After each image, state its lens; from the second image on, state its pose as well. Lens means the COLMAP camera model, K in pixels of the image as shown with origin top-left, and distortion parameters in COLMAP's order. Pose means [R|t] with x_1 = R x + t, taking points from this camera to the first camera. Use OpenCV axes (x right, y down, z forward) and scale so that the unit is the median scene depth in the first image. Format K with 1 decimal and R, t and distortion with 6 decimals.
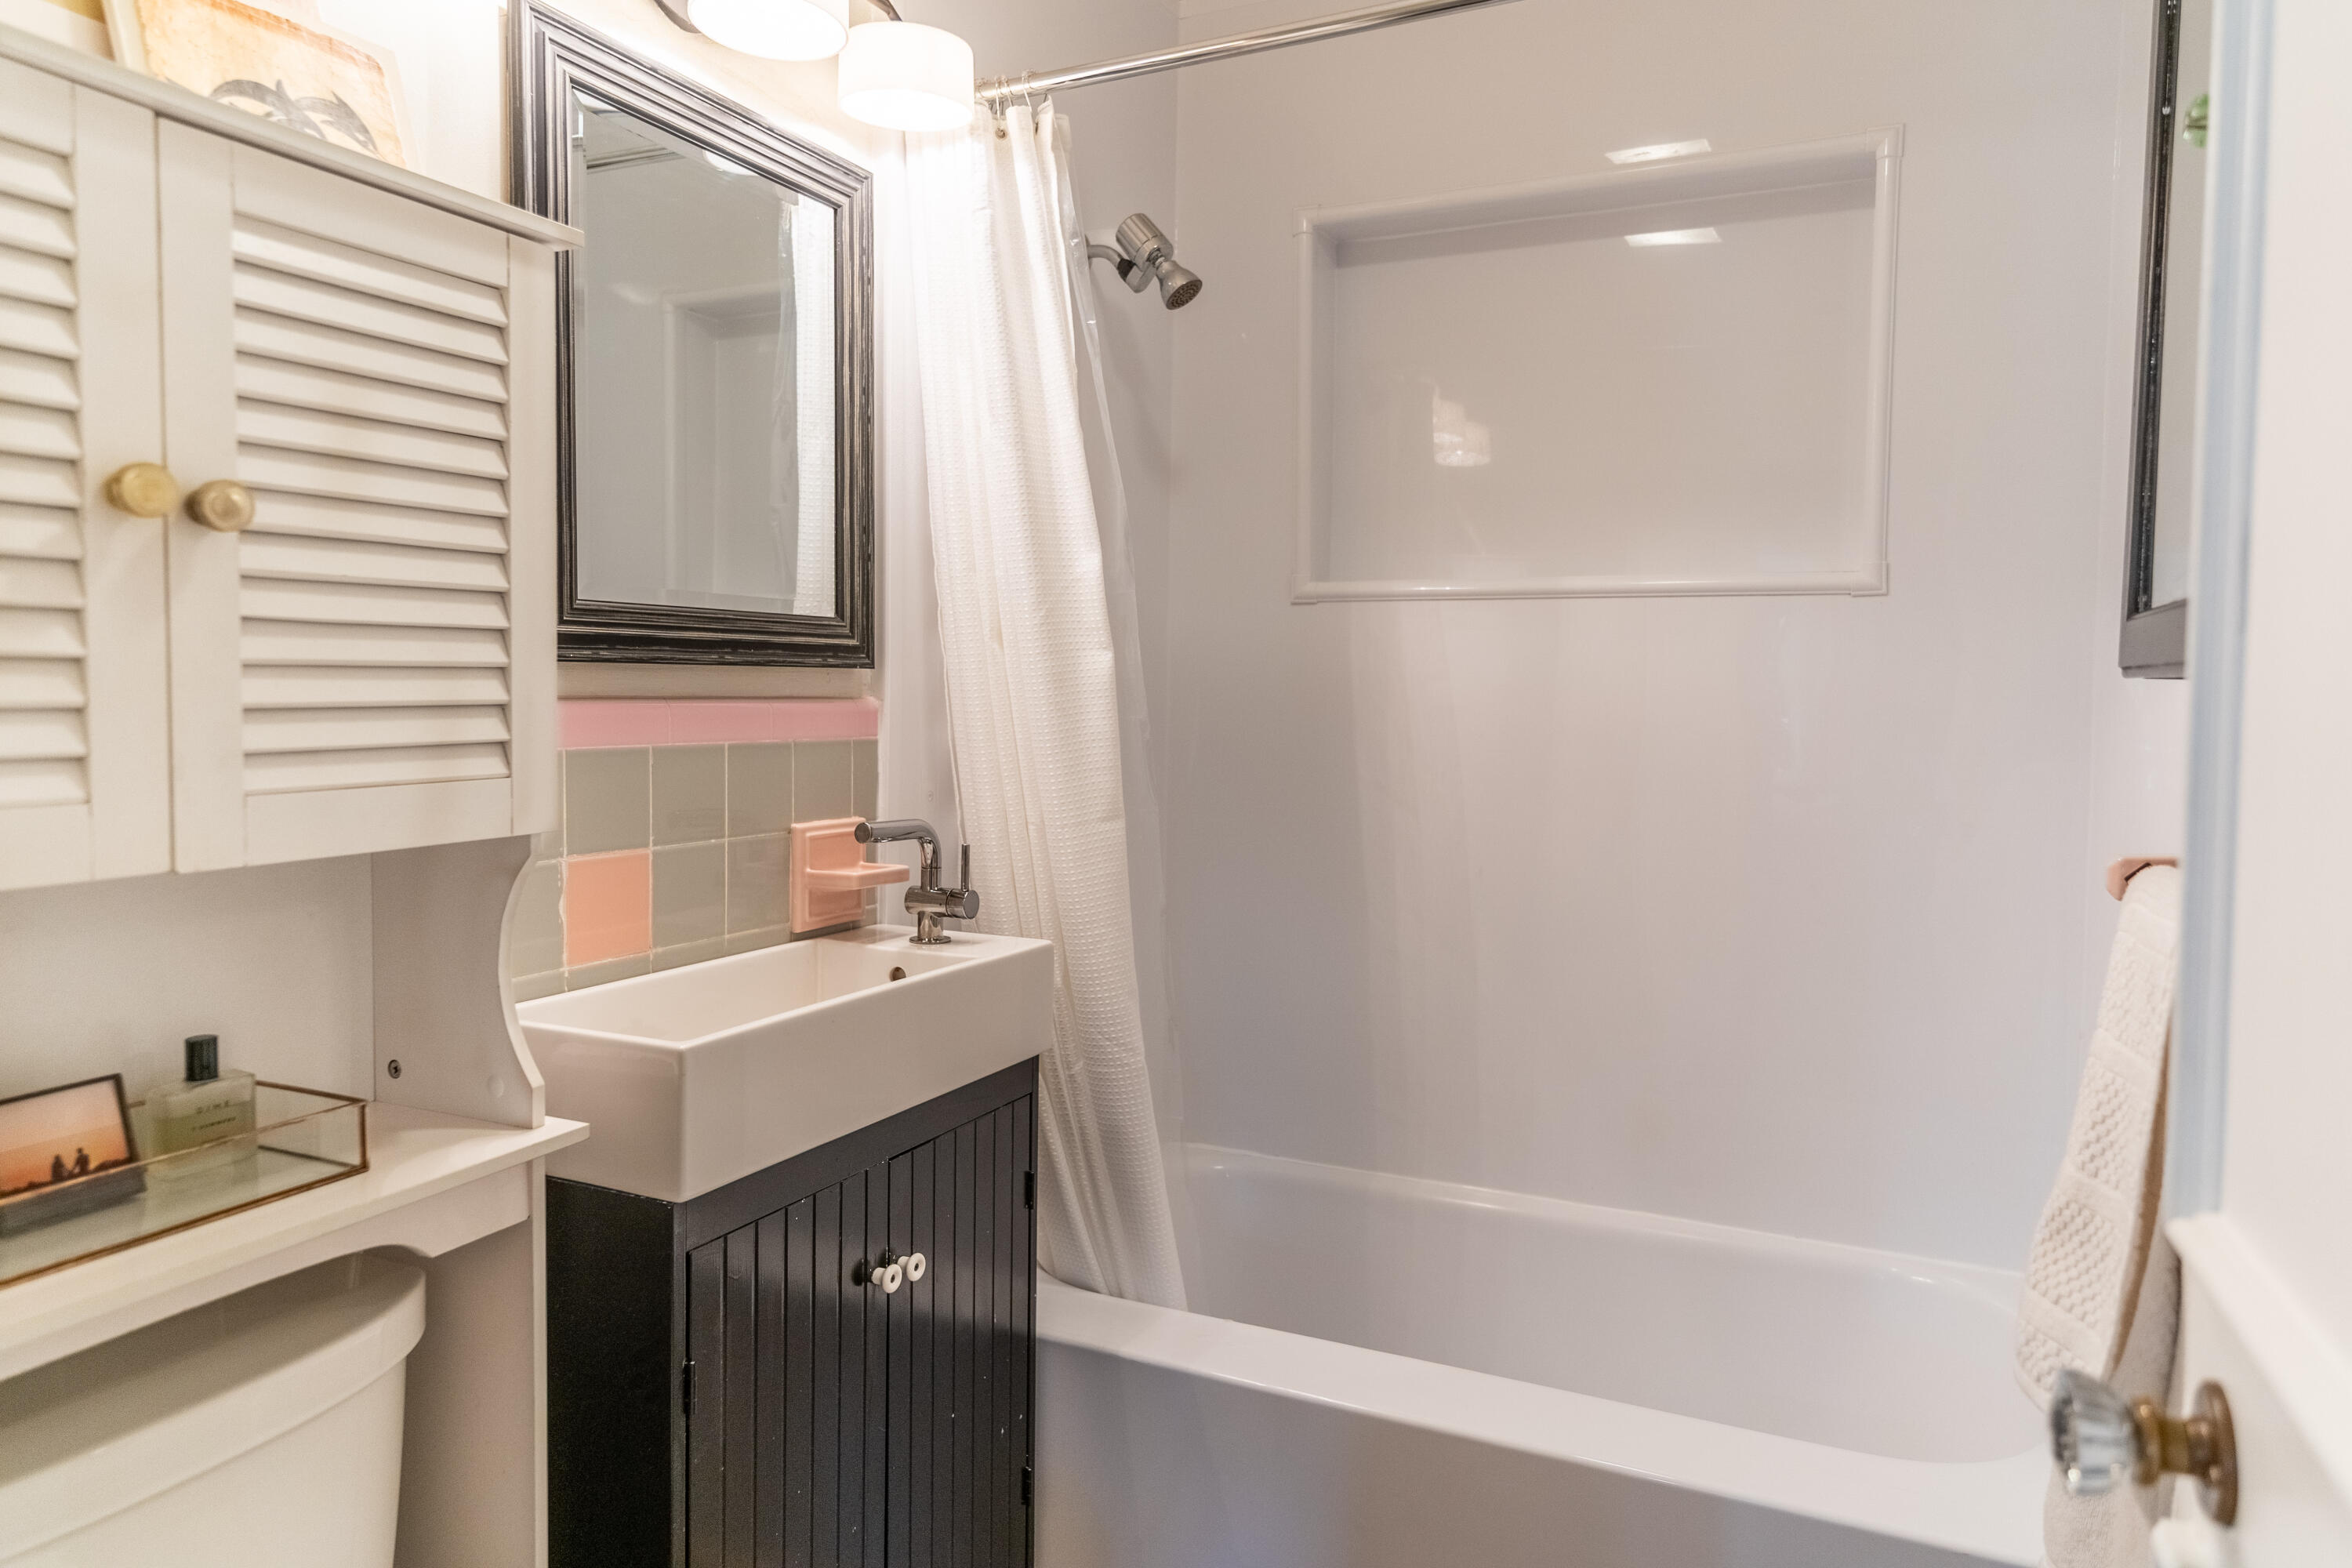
lens RADIAL K [[1497.0, 0, 1177.7], [0, 1497.0, 774.7], [0, 0, 1]] dist [-0.001498, -0.000338]
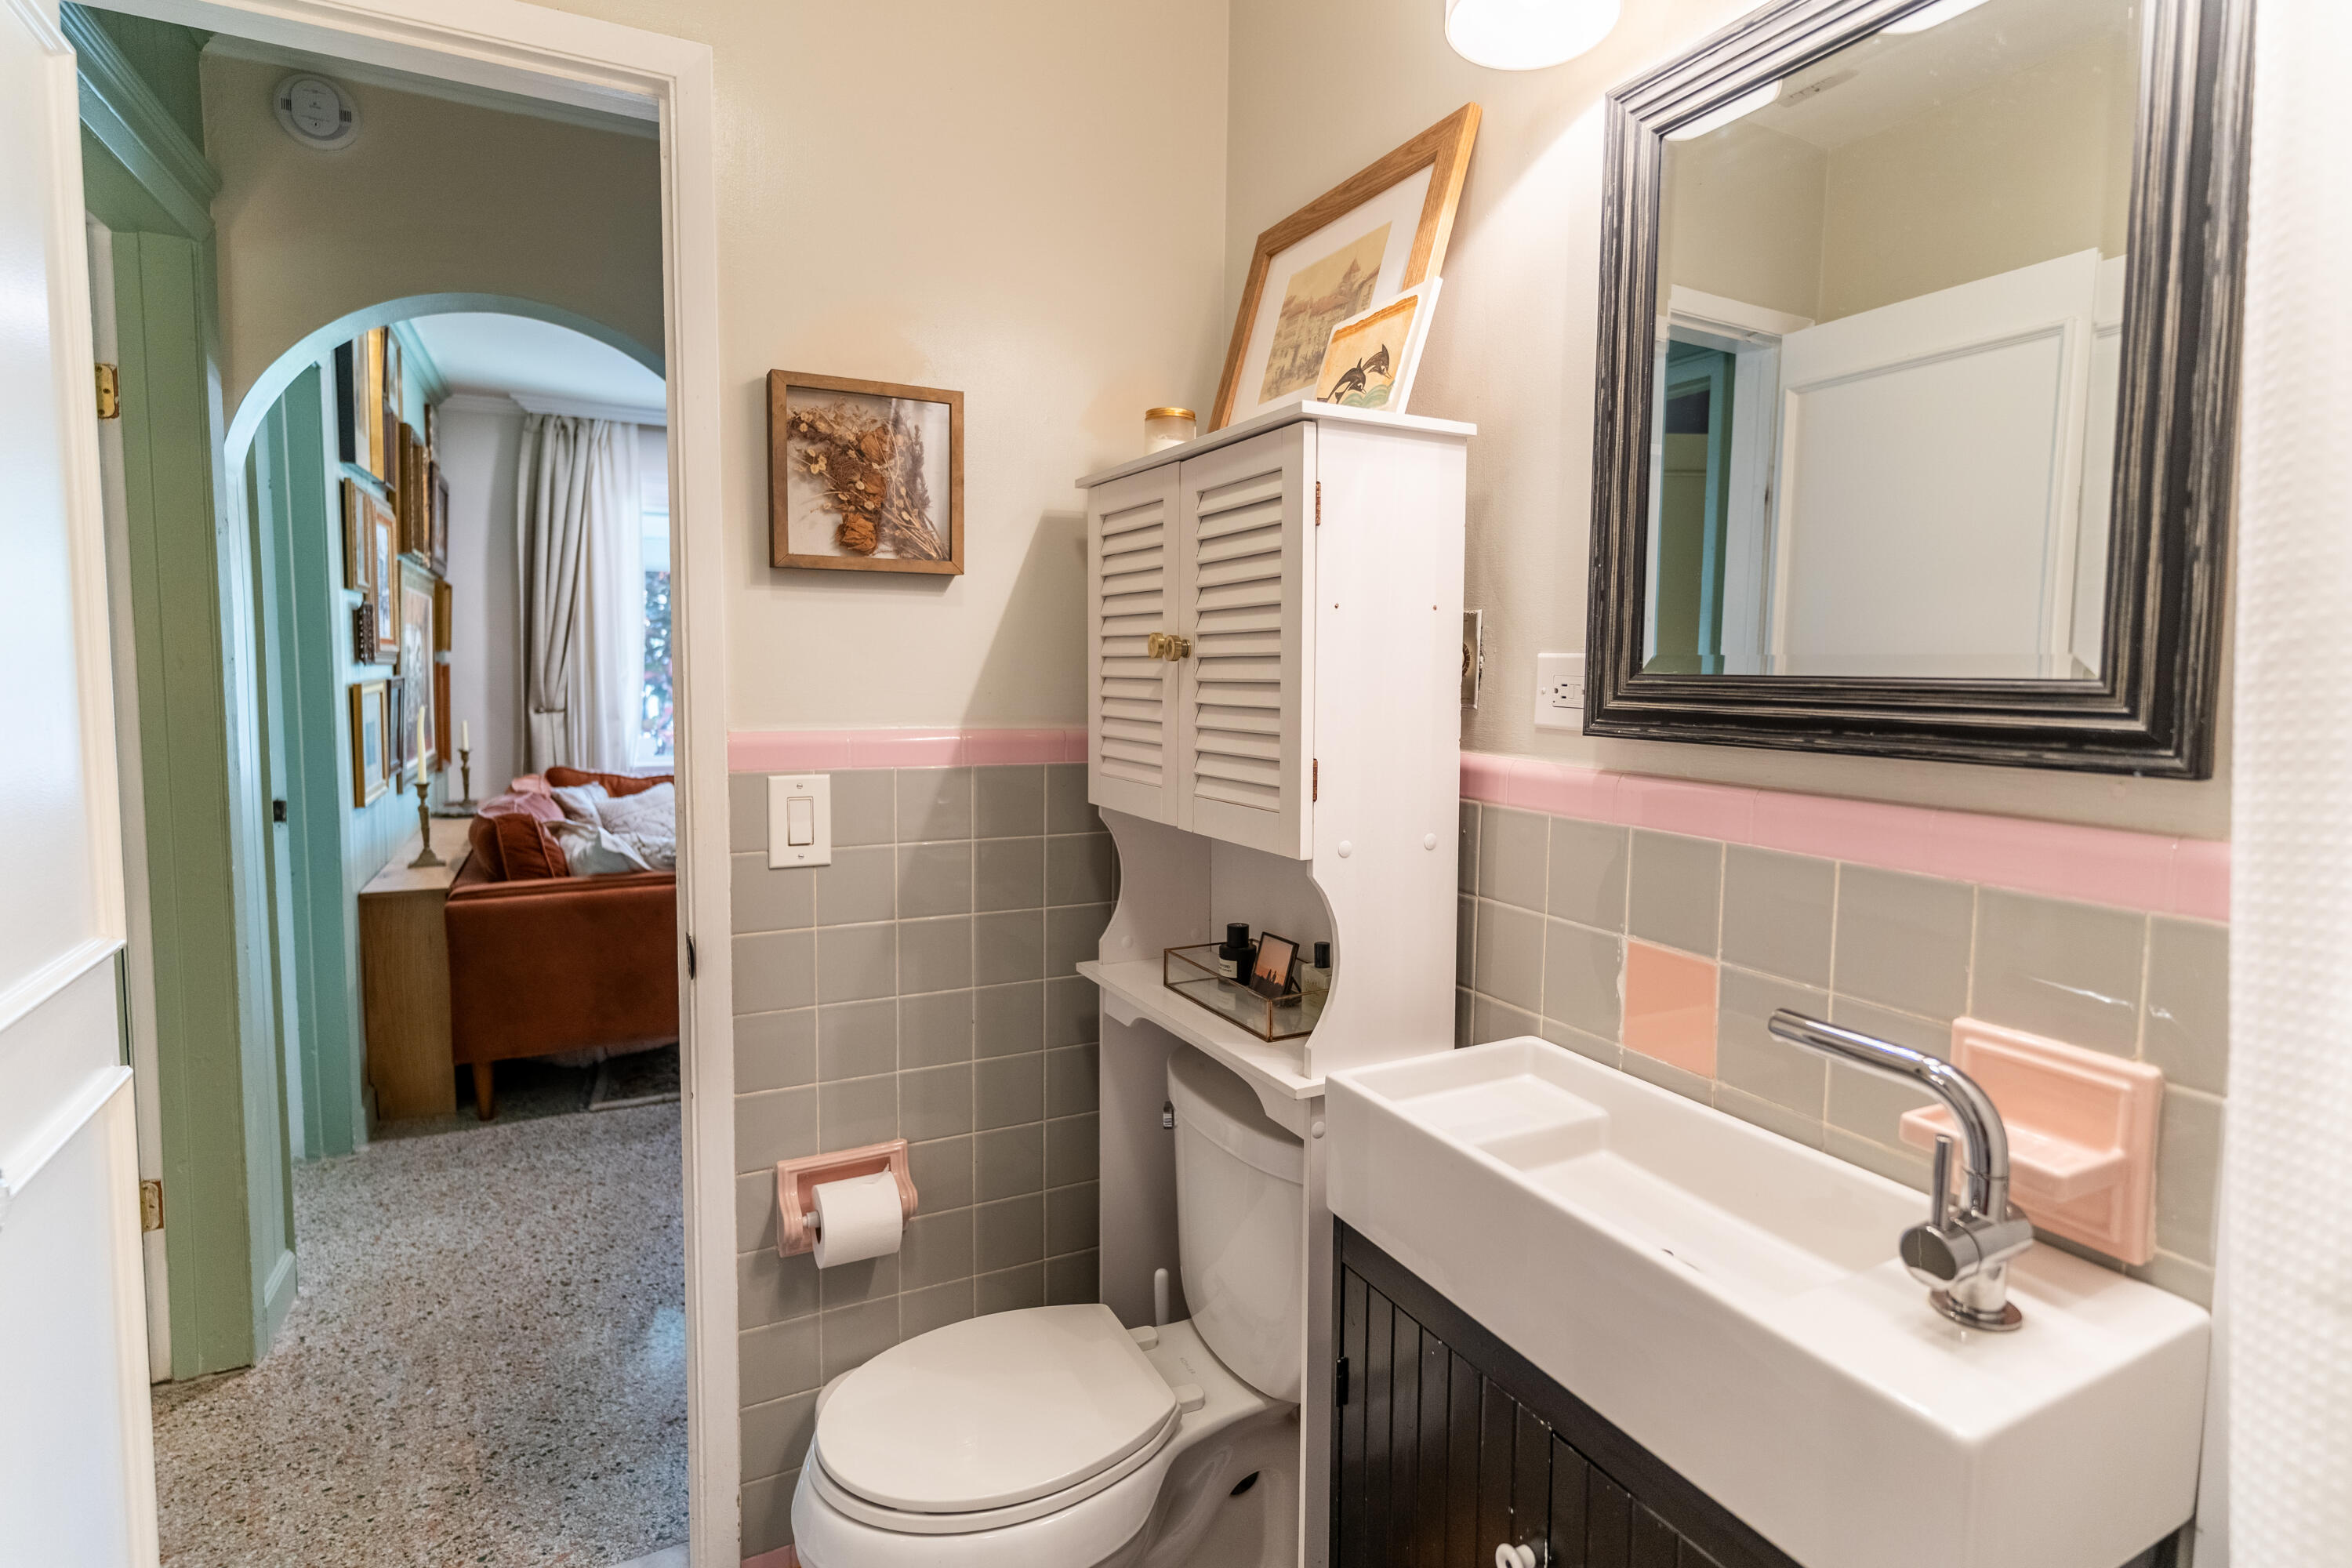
lens RADIAL K [[1135.8, 0, 1183.6], [0, 1135.8, 760.0], [0, 0, 1]] dist [0.004614, 0.000409]
pose [[-0.596396, 0.042472, -0.801566, 0.333304], [-0.068264, 0.992298, 0.103369, -0.107734], [0.799782, 0.116367, -0.588903, 1.098213]]
